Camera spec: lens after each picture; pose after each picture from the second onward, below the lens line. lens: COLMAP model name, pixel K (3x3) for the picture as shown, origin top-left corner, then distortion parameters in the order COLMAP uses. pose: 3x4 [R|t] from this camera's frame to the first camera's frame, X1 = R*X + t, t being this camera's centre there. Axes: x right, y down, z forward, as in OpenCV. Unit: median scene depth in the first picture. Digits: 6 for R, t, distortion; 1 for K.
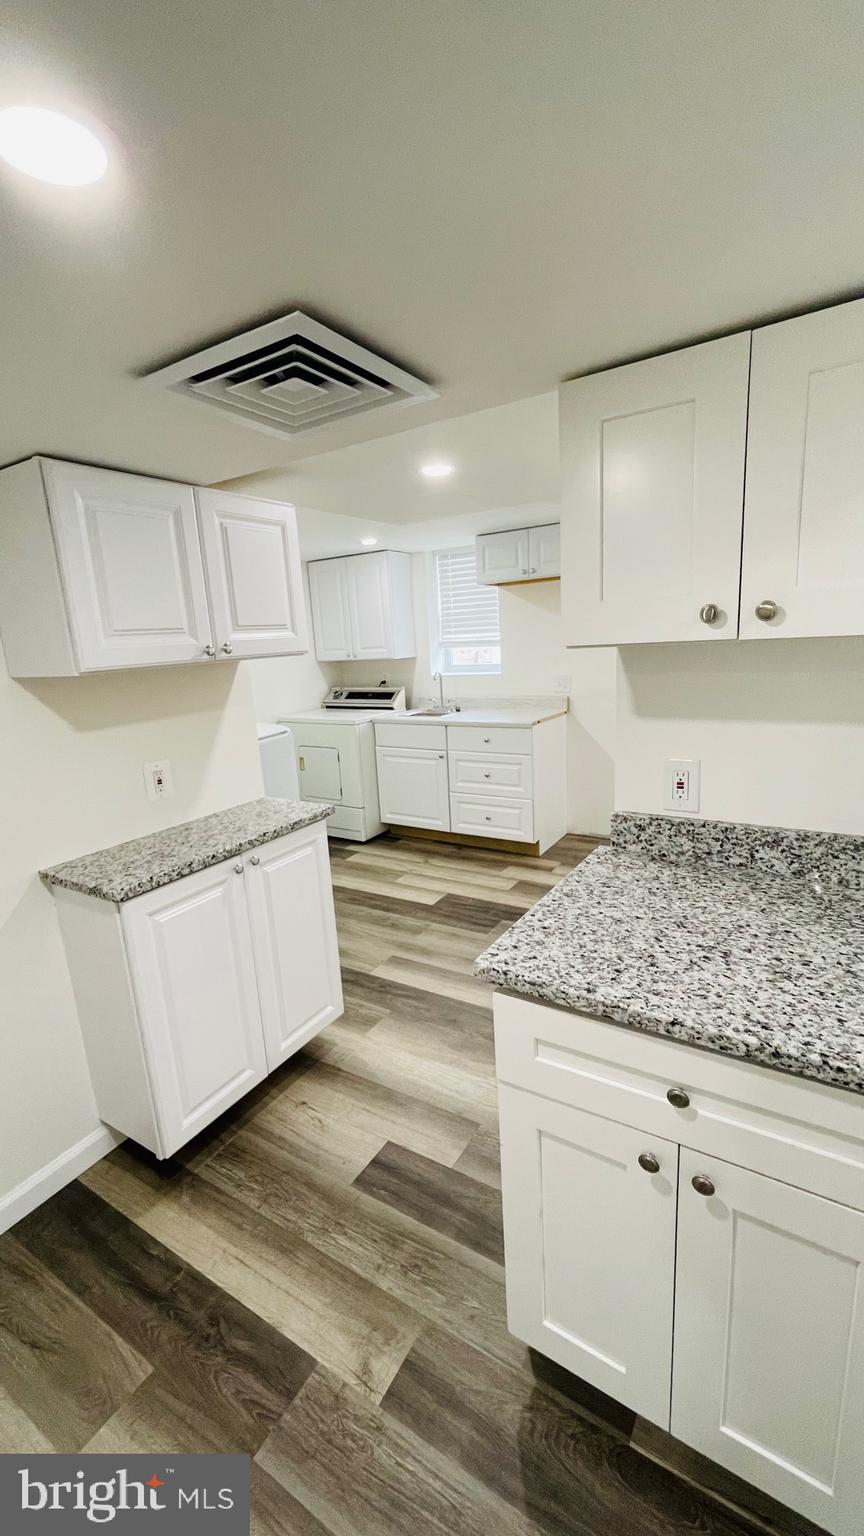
lens RADIAL K [[623.5, 0, 426.7], [0, 623.5, 776.2], [0, 0, 1]] dist [-0.000141, 0.000931]
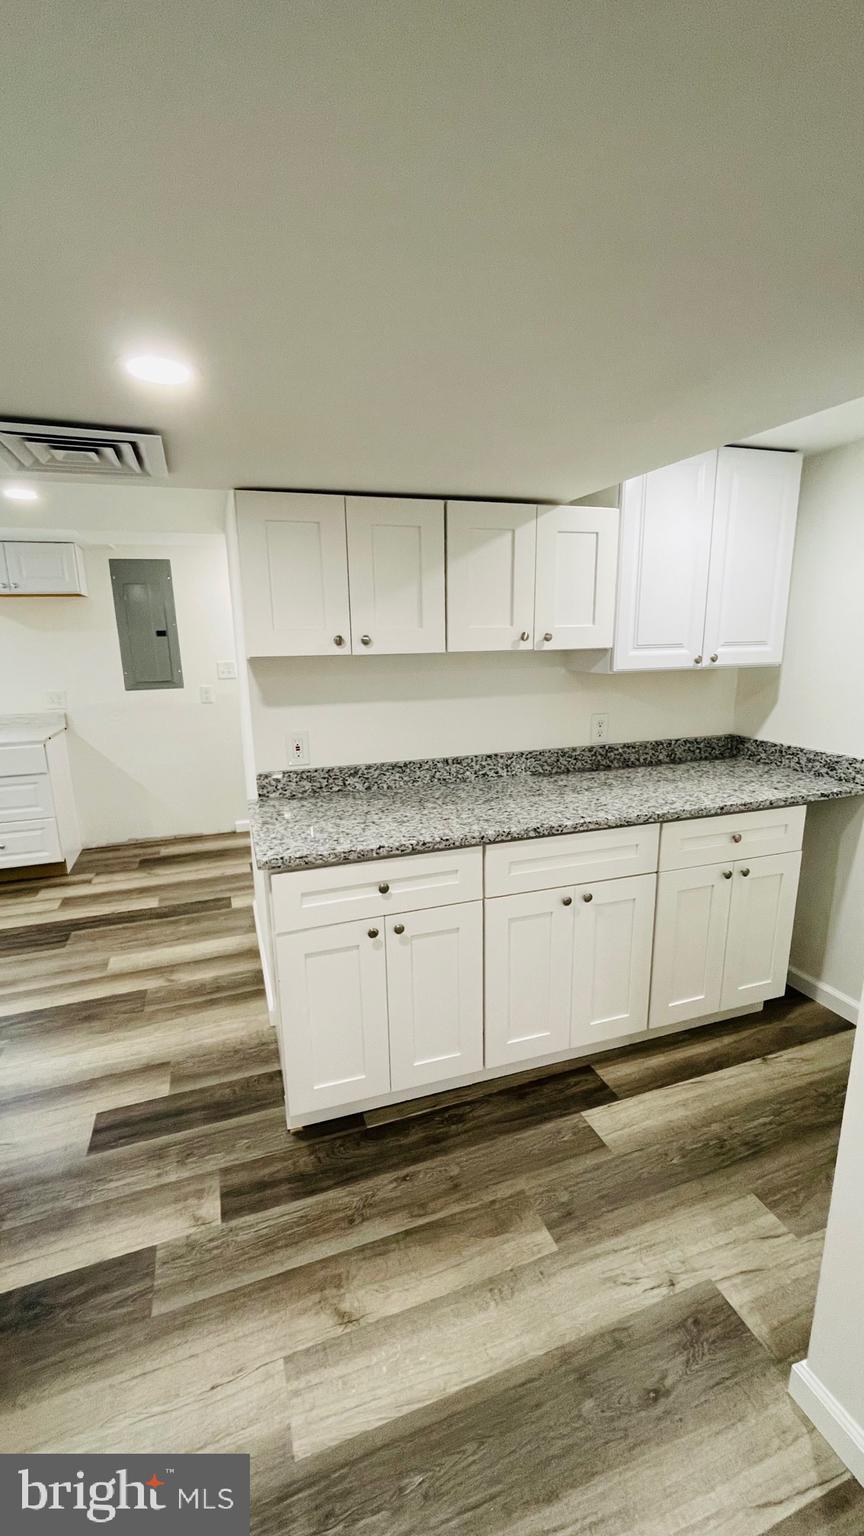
lens RADIAL K [[623.5, 0, 426.7], [0, 623.5, 776.2], [0, 0, 1]] dist [-0.000141, 0.000931]
pose [[0.621911, -0.127614, 0.772620, -0.244447], [0.154857, 0.987190, 0.038404, 0.029692], [-0.767624, 0.095761, 0.633706, -0.091822]]
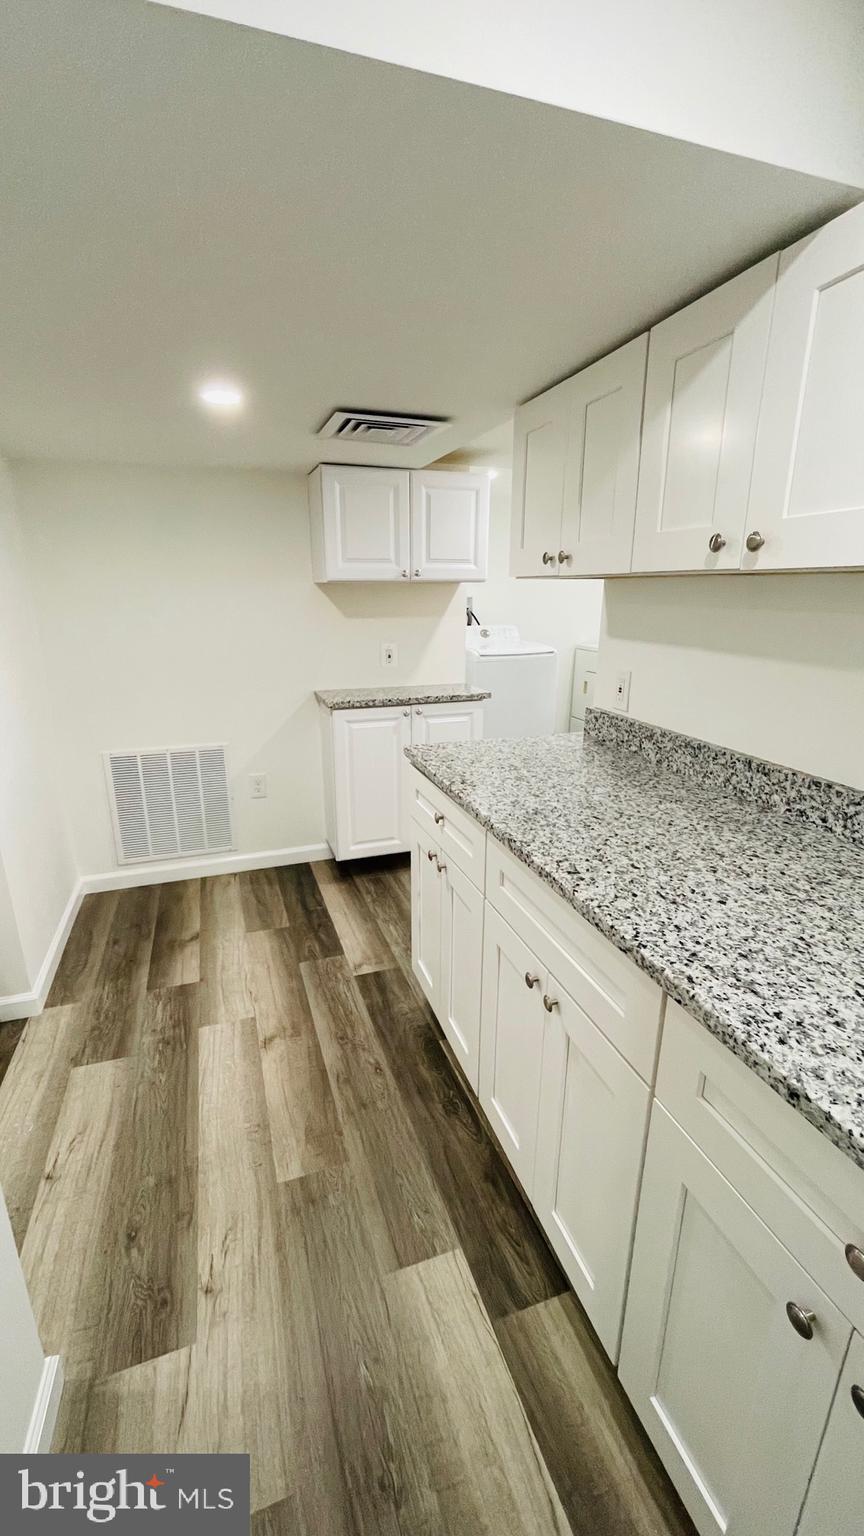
lens RADIAL K [[623.5, 0, 426.7], [0, 623.5, 776.2], [0, 0, 1]] dist [-0.000141, 0.000931]
pose [[0.779150, 0.235755, -0.580813, 0.367430], [-0.182132, 0.971748, 0.150111, 0.028208], [0.599794, -0.011175, 0.800077, -0.135999]]
